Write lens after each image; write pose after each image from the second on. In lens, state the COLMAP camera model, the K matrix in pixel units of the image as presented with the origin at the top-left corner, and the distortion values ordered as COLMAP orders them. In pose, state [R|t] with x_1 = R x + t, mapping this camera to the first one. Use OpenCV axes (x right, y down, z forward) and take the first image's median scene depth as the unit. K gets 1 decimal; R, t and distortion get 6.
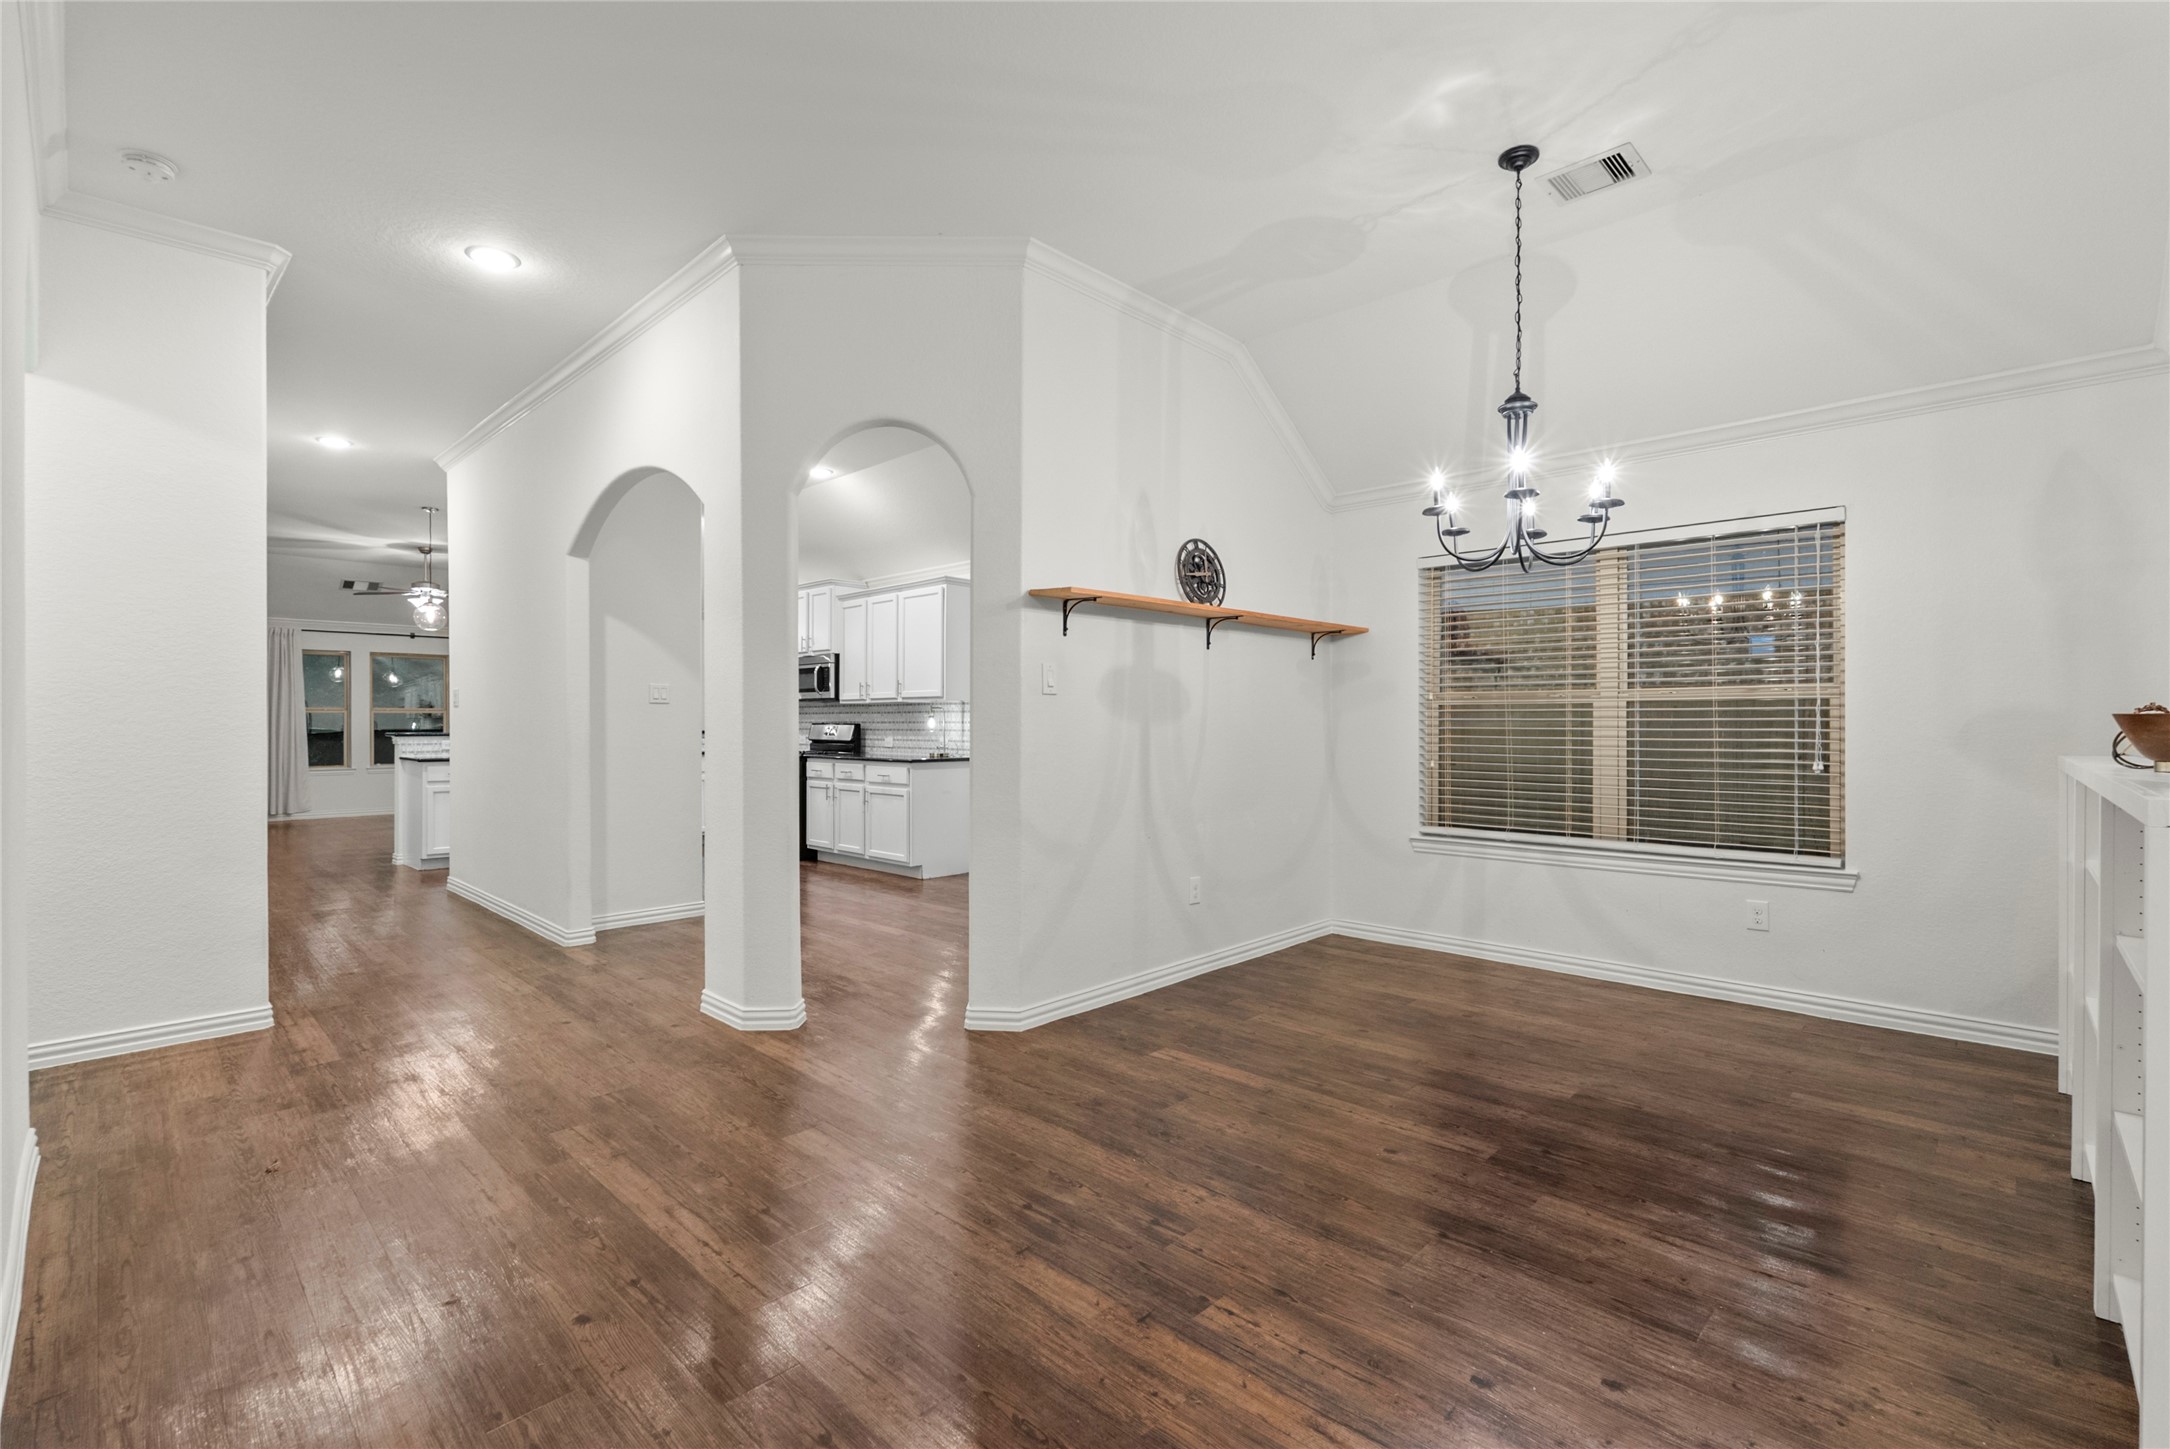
lens RADIAL K [[966.0, 0, 1095.5], [0, 966.0, 720.3], [0, 0, 1]] dist [-0.009433, 0.000270]
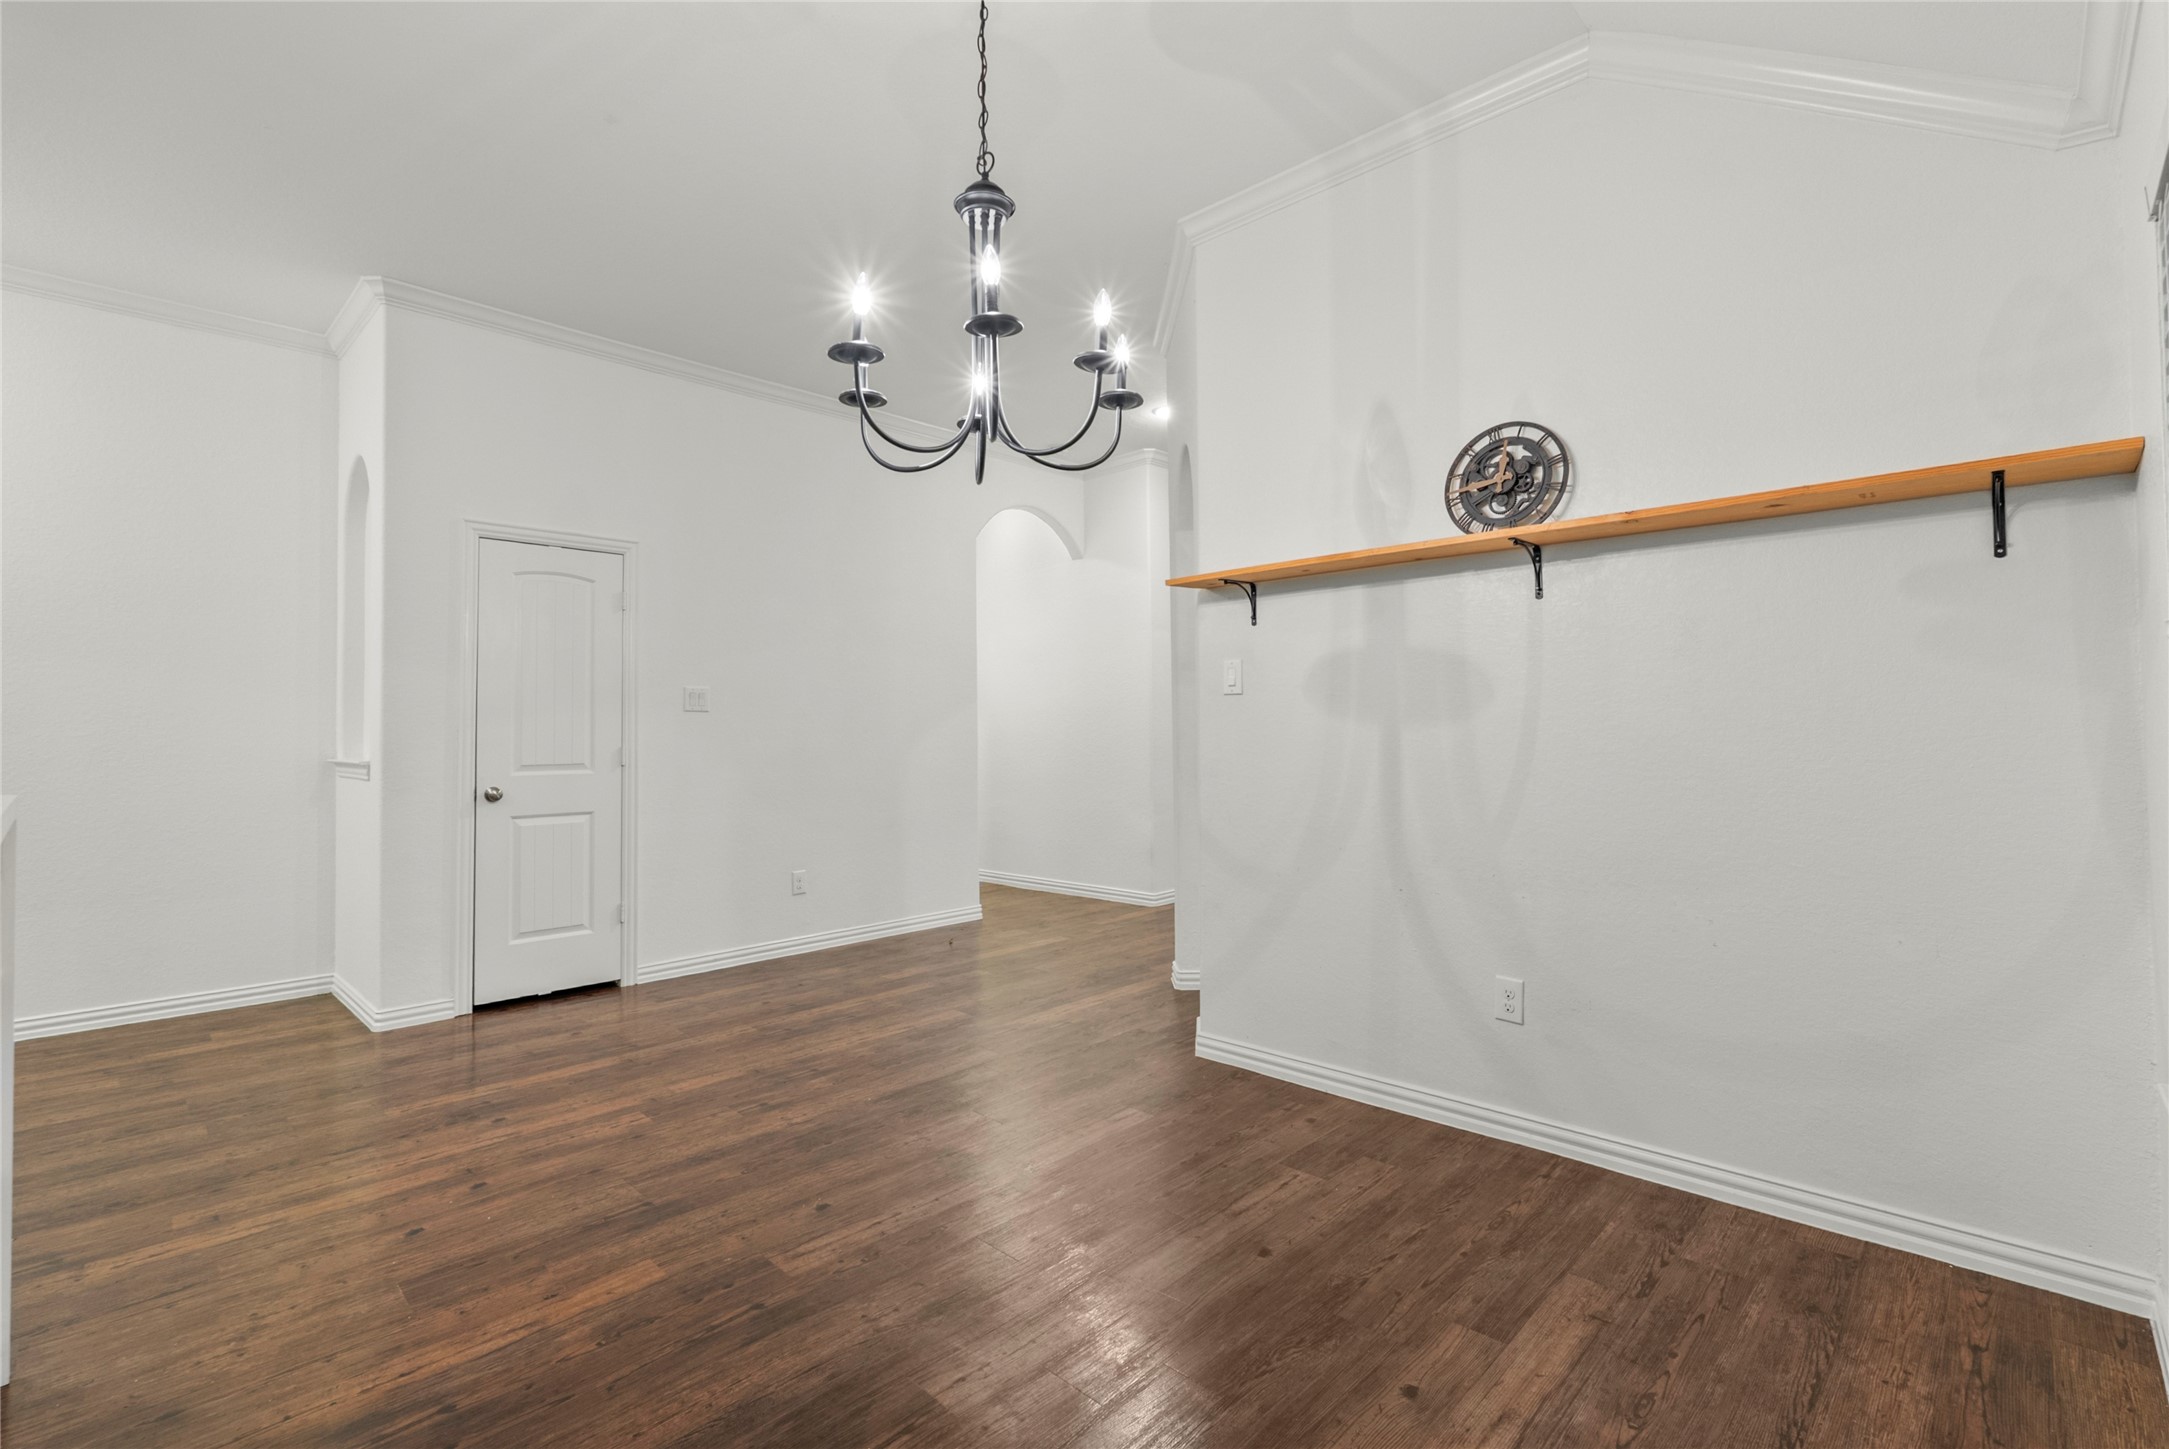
lens RADIAL K [[971.2, 0, 1077.9], [0, 971.2, 696.4], [0, 0, 1]] dist [-0.003849, 0.000052]
pose [[-0.006026, -0.031129, -0.999497, 0.721533], [0.013225, 0.999425, -0.031207, 0.000828], [0.999894, -0.013407, -0.005611, 0.735174]]
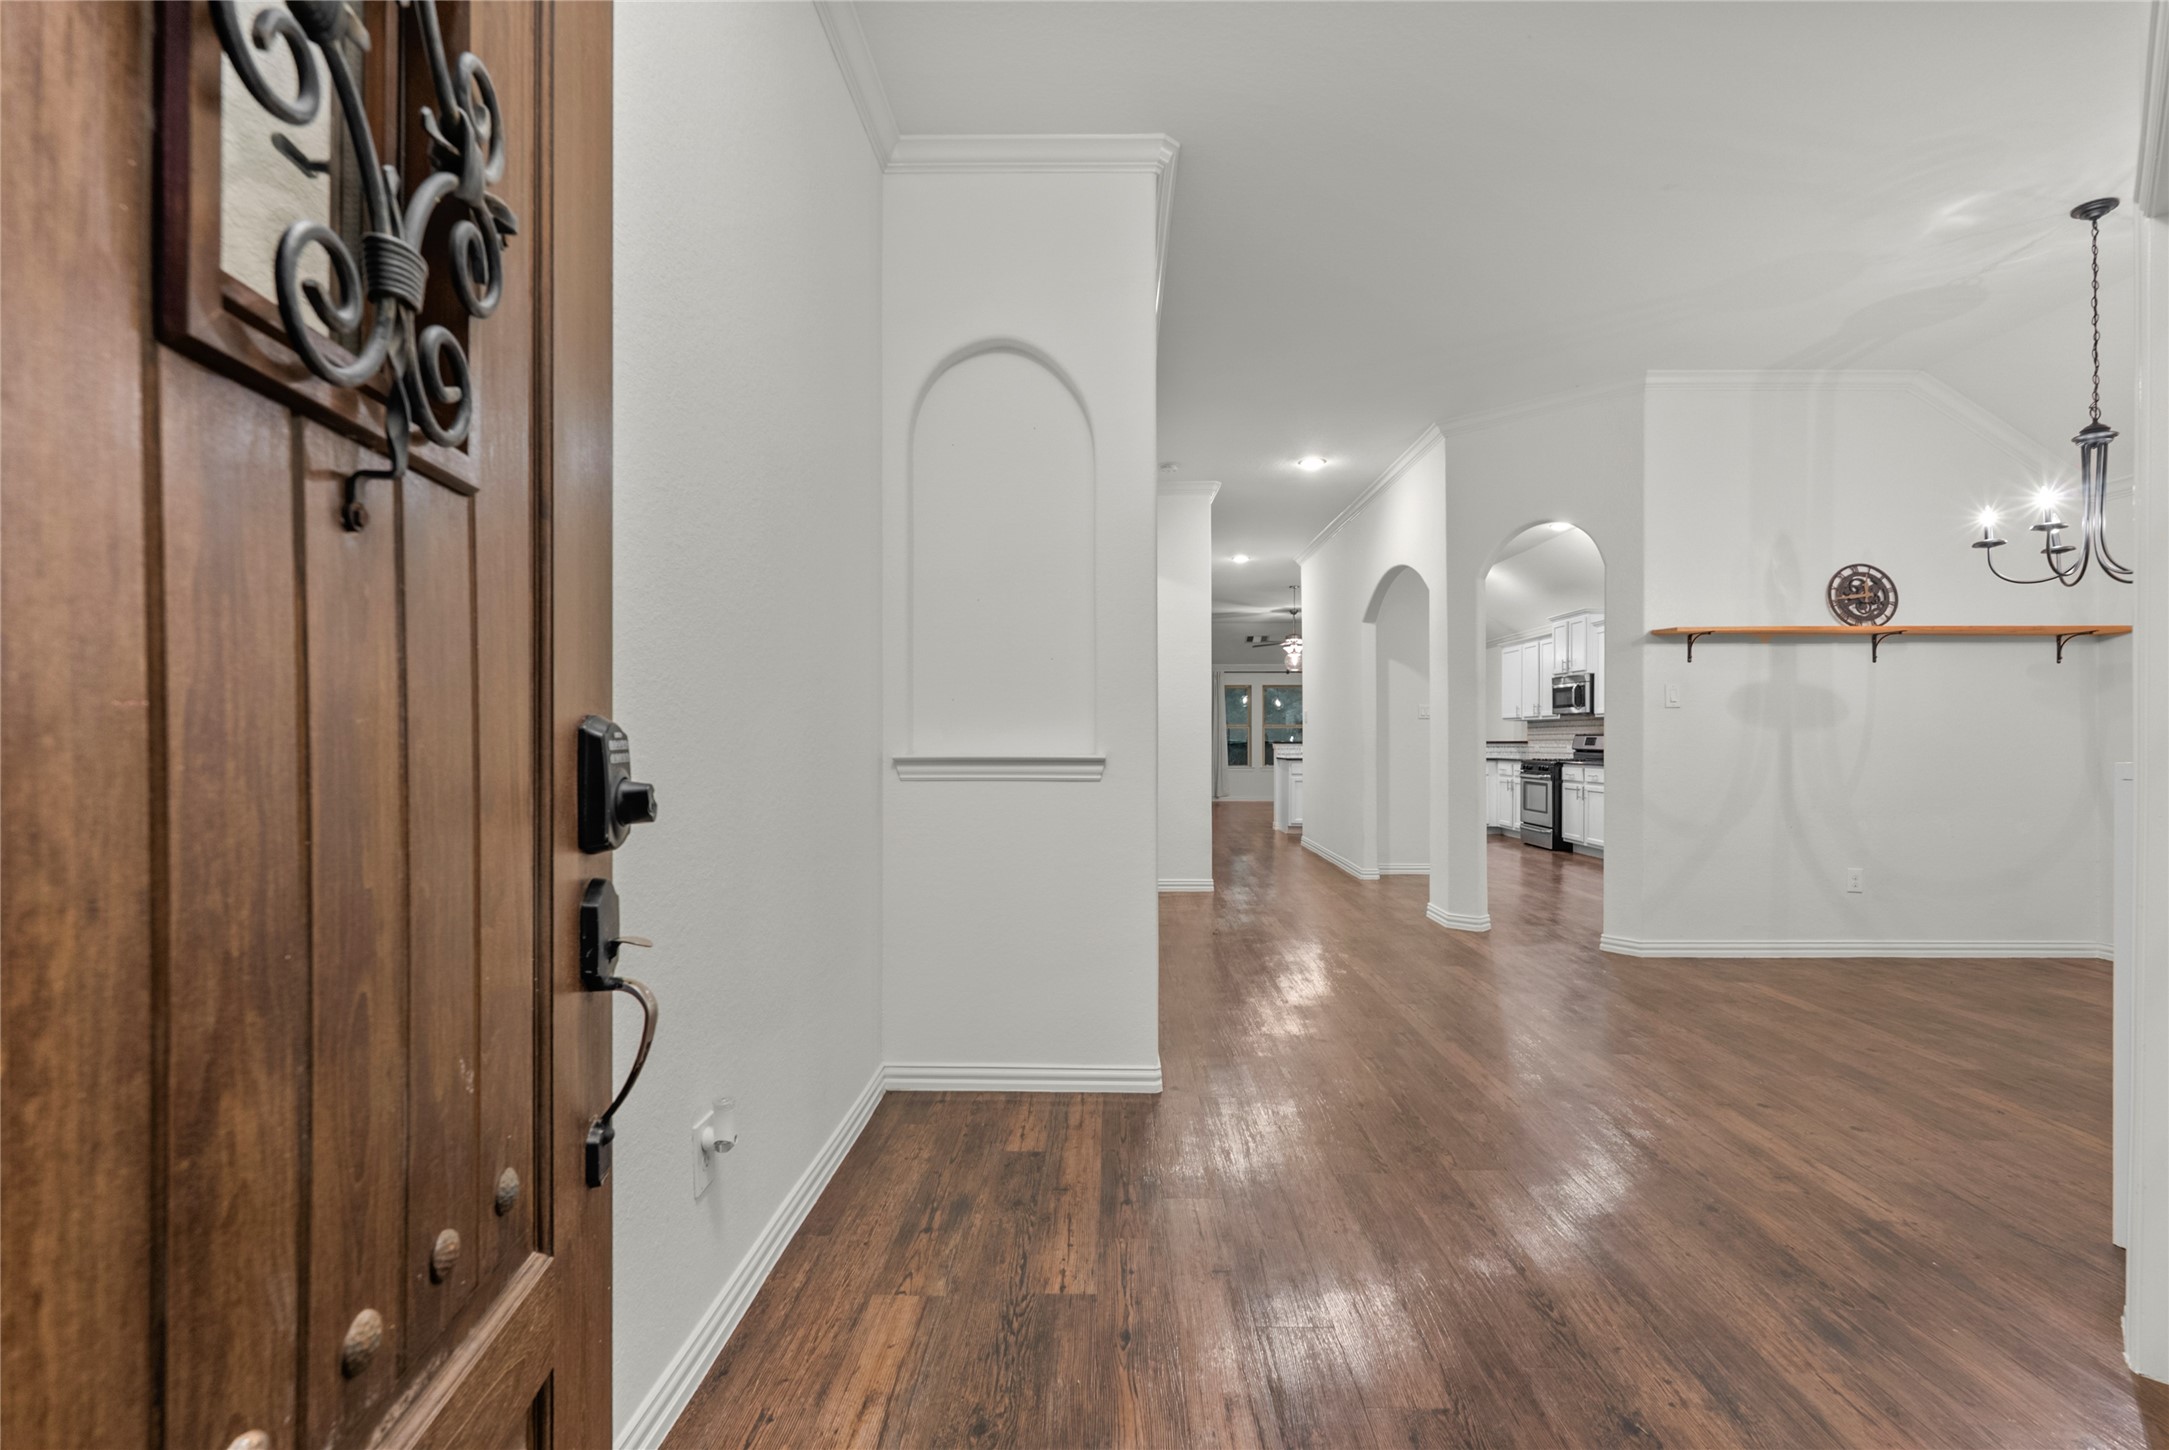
lens RADIAL K [[975.8, 0, 1091.4], [0, 975.8, 729.8], [0, 0, 1]] dist [0.000336, 0.000224]
pose [[0.678111, -0.004804, -0.734944, 0.333518], [-0.000007, 0.999979, -0.006543, 0.009920], [0.734959, 0.004442, 0.678097, -0.408857]]
